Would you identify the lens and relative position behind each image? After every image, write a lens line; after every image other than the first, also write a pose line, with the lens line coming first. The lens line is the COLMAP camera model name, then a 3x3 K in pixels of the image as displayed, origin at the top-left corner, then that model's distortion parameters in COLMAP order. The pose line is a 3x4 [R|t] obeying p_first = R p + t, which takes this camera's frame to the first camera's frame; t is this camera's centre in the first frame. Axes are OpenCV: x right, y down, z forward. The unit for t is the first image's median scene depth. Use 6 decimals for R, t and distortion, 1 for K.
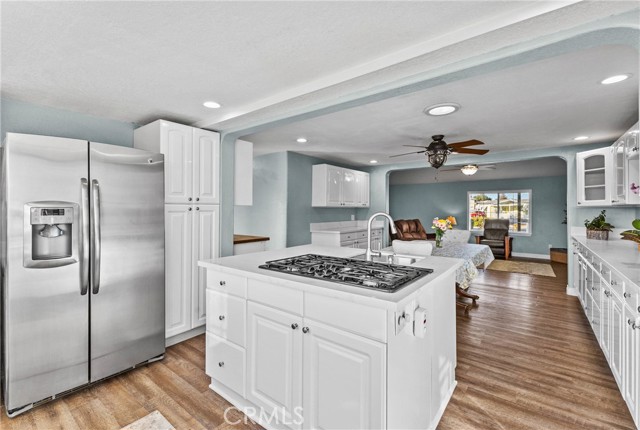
lens RADIAL K [[279.3, 0, 313.9], [0, 279.3, 208.8], [0, 0, 1]] dist [0.010357, 0.000578]
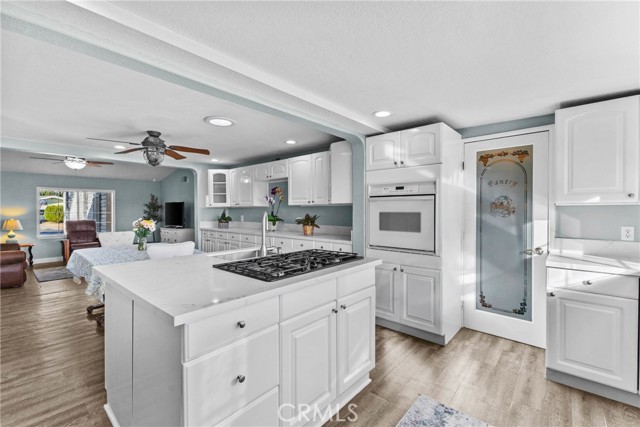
lens RADIAL K [[279.3, 0, 314.8], [0, 279.3, 213.1], [0, 0, 1]] dist [0.010357, 0.000578]
pose [[0.074670, -0.016534, 0.997071, -0.470029], [0.001049, 0.999863, 0.016502, -0.000815], [-0.997208, -0.000187, 0.074677, 0.384313]]
